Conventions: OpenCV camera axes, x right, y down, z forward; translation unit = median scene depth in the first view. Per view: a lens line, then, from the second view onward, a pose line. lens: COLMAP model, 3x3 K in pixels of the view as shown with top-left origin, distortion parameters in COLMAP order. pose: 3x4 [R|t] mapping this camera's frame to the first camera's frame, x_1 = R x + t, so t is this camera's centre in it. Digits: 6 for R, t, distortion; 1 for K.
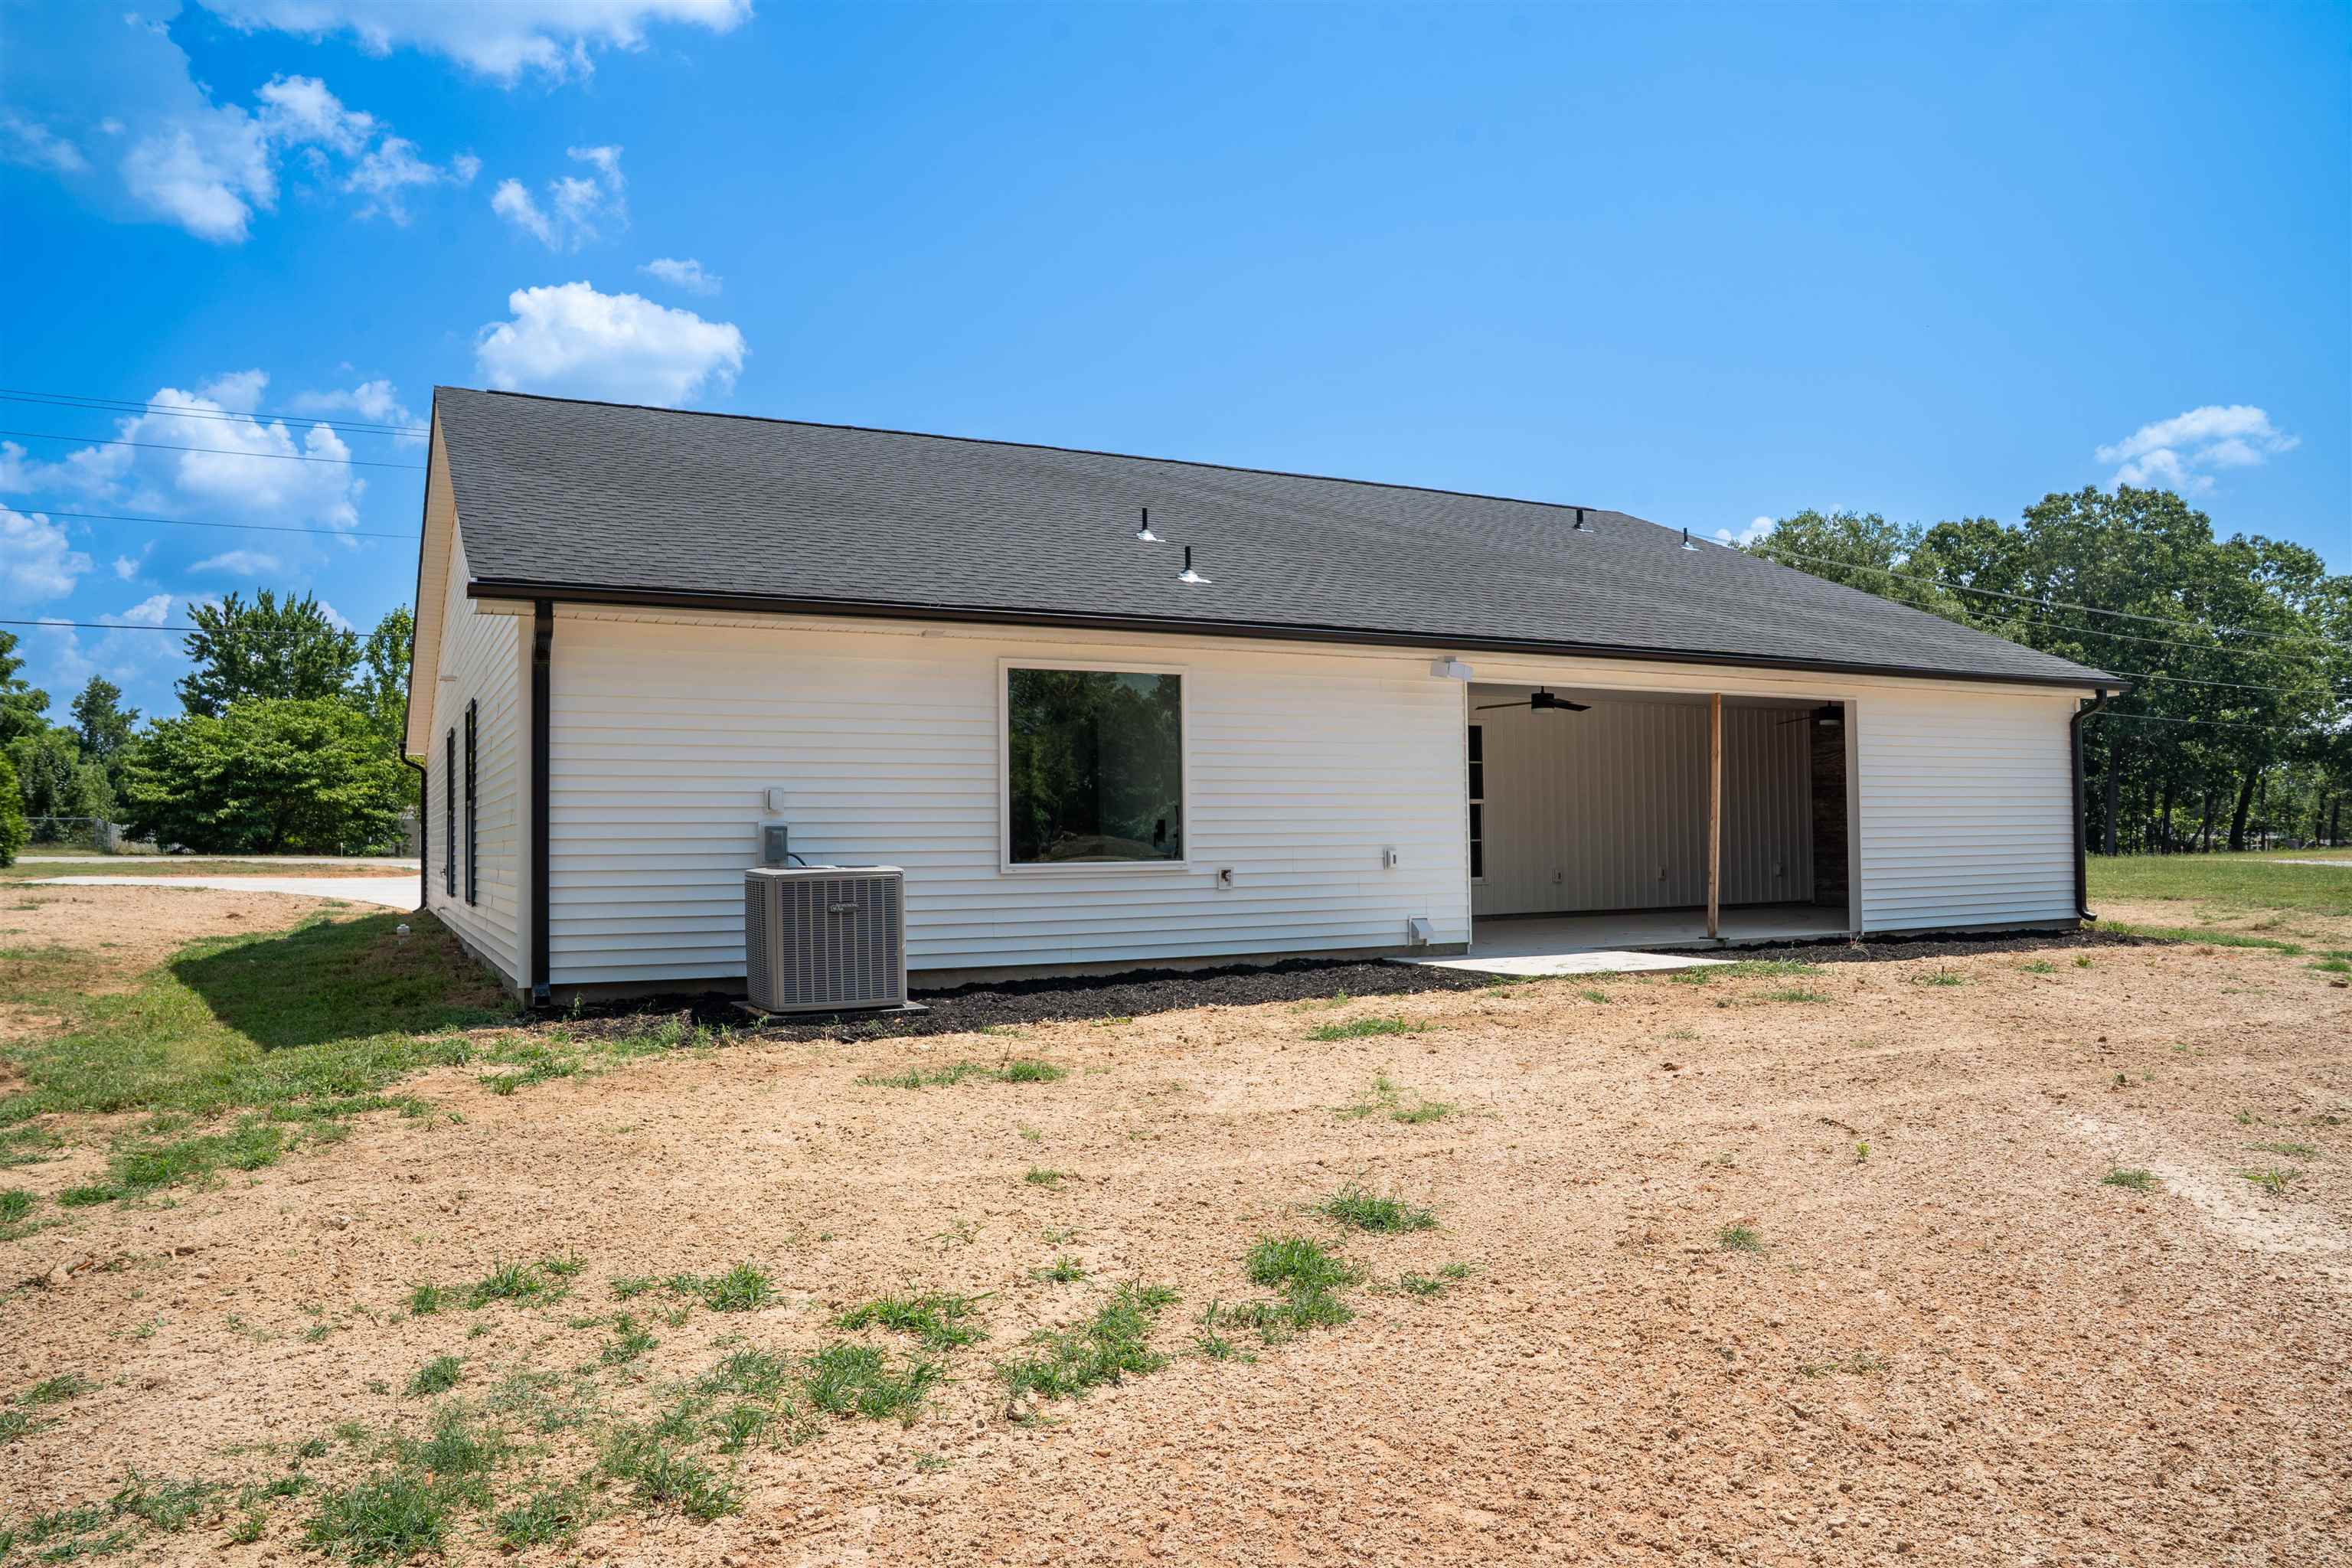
lens RADIAL K [[1588.9, 0, 1170.5], [0, 1588.9, 813.6], [0, 0, 1]] dist [-0.059975, 0.000772]
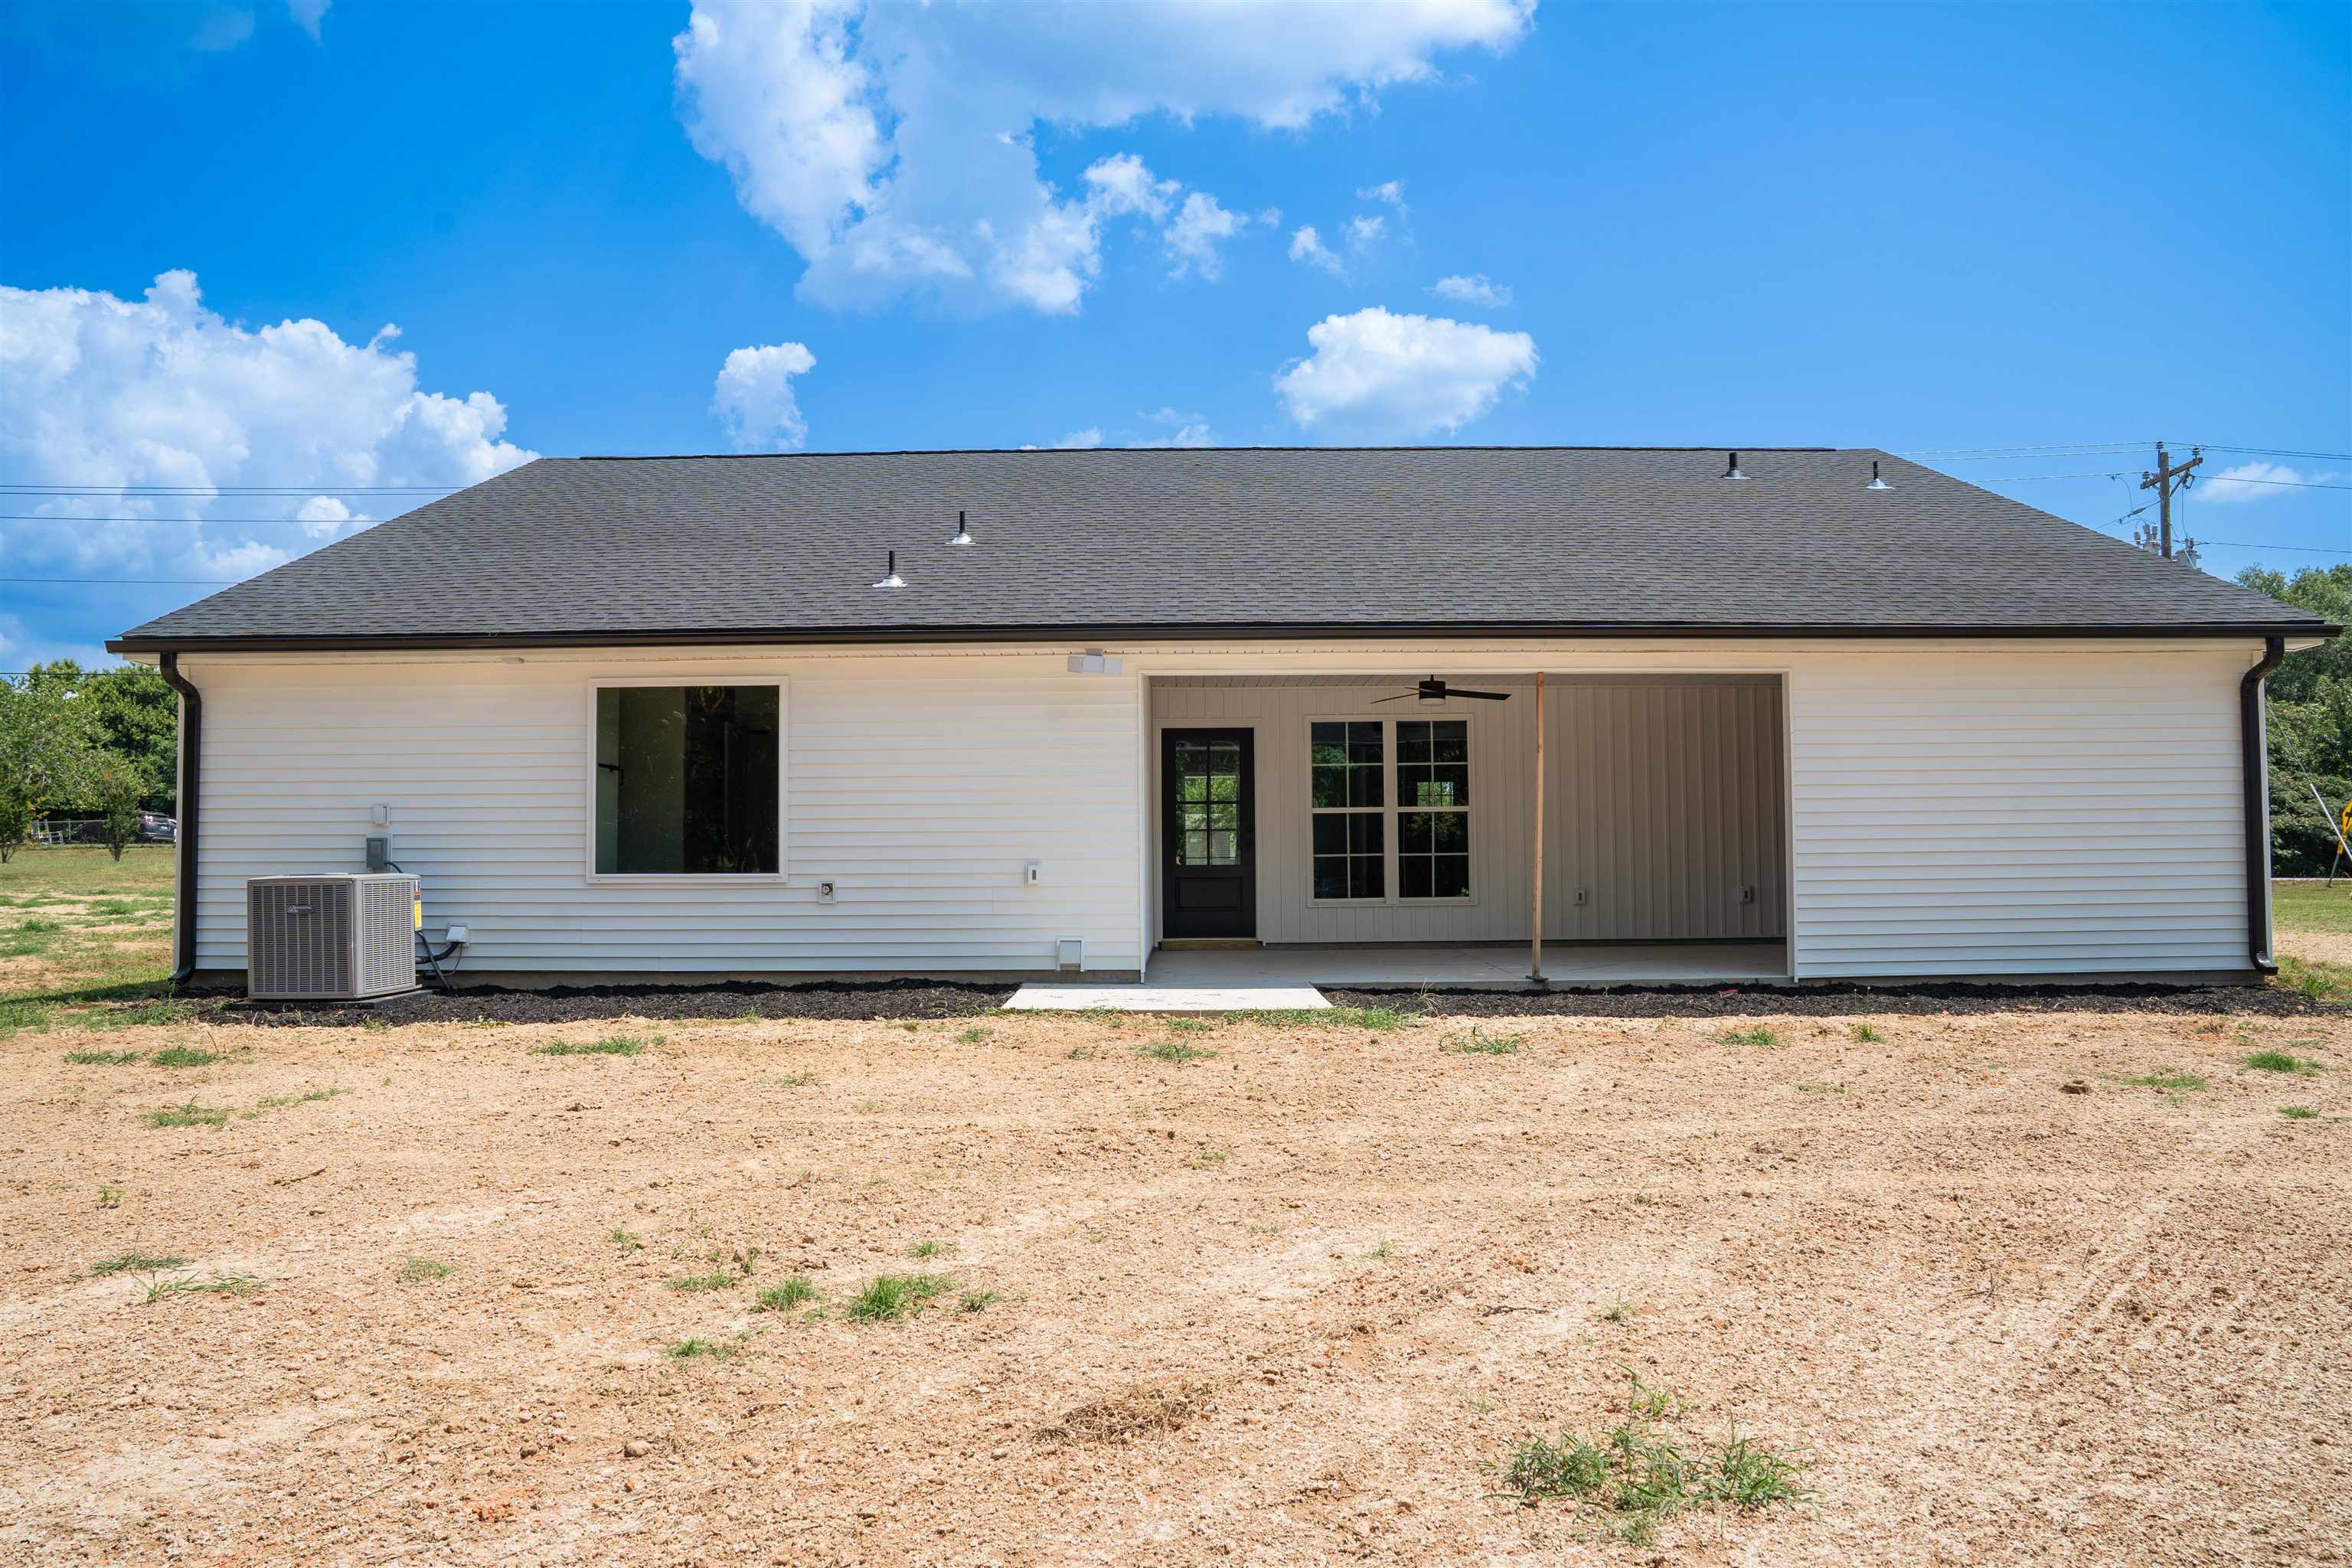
lens RADIAL K [[1608.2, 0, 1176.0], [0, 1608.2, 784.0], [0, 0, 1]] dist [-0.129696, 0.092405]
pose [[0.882542, -0.013252, -0.470047, 0.654582], [0.004074, 0.999781, -0.020538, -0.004205], [0.470216, 0.016211, 0.882402, 0.228503]]
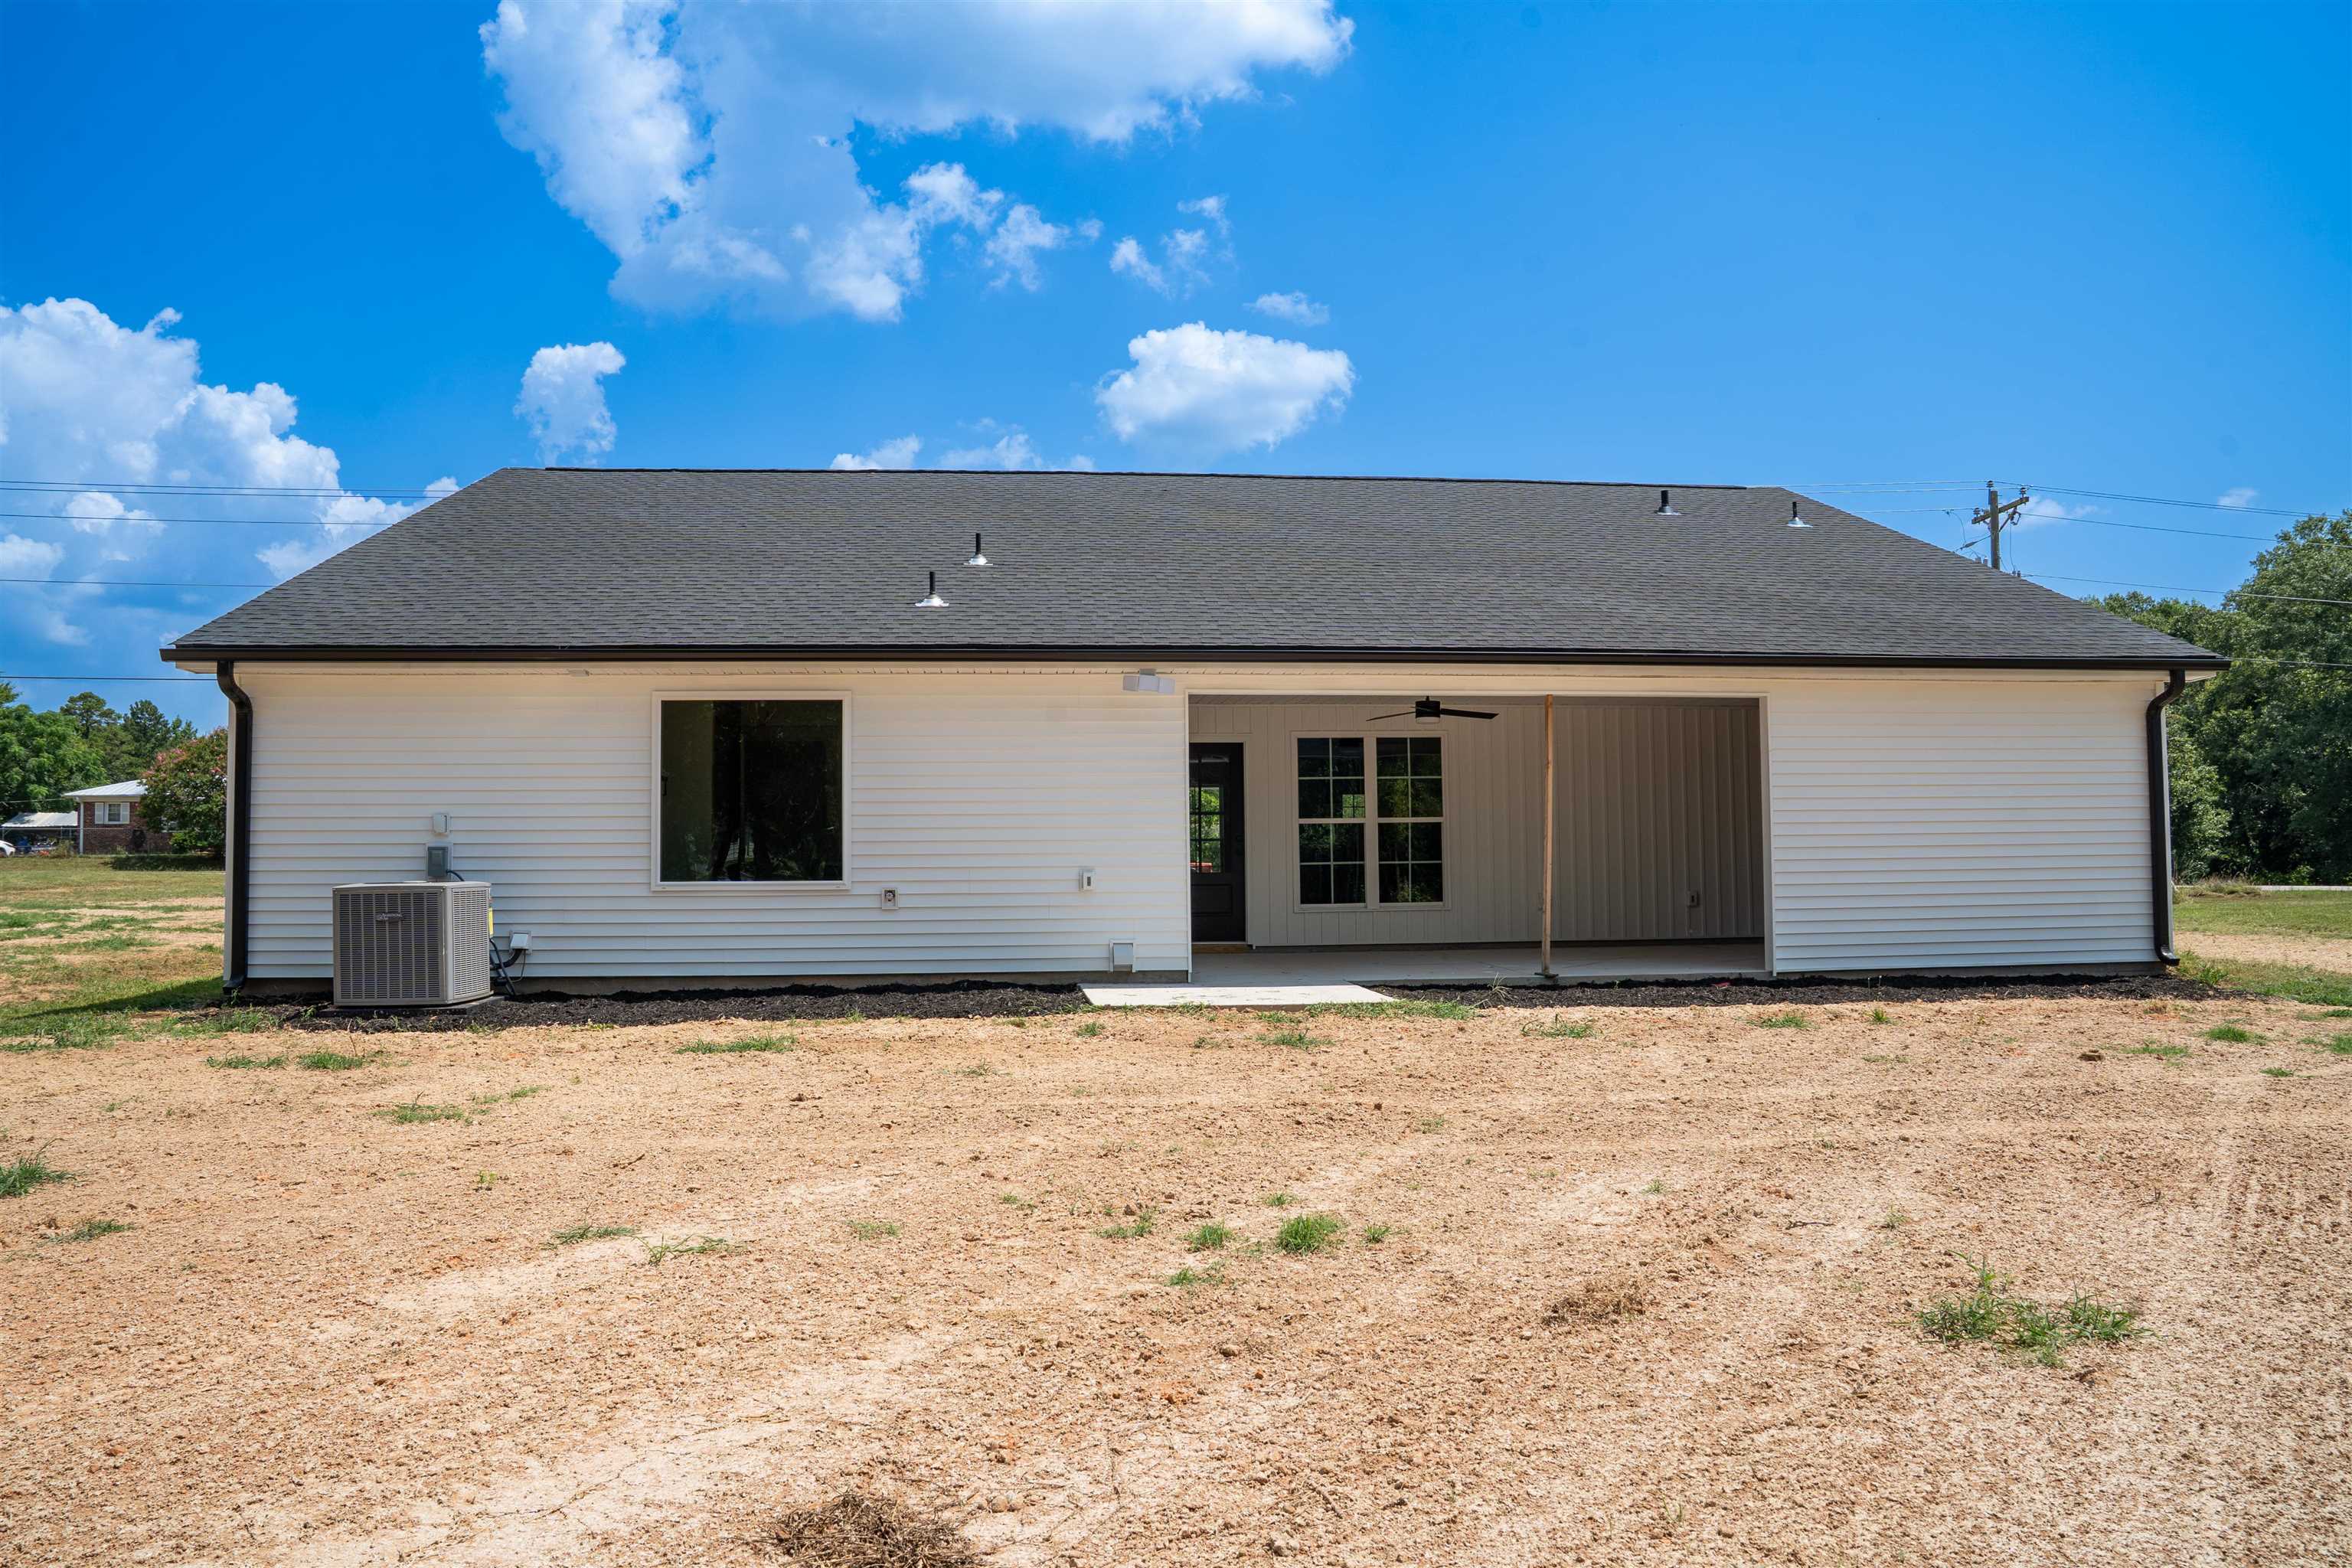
lens RADIAL K [[1609.4, 0, 1162.0], [0, 1609.4, 786.7], [0, 0, 1]] dist [-0.130110, 0.094410]
pose [[0.927102, -0.012638, -0.374595, 0.555457], [0.003257, 0.999665, -0.025664, -0.003594], [0.374794, 0.022573, 0.926833, 0.111842]]
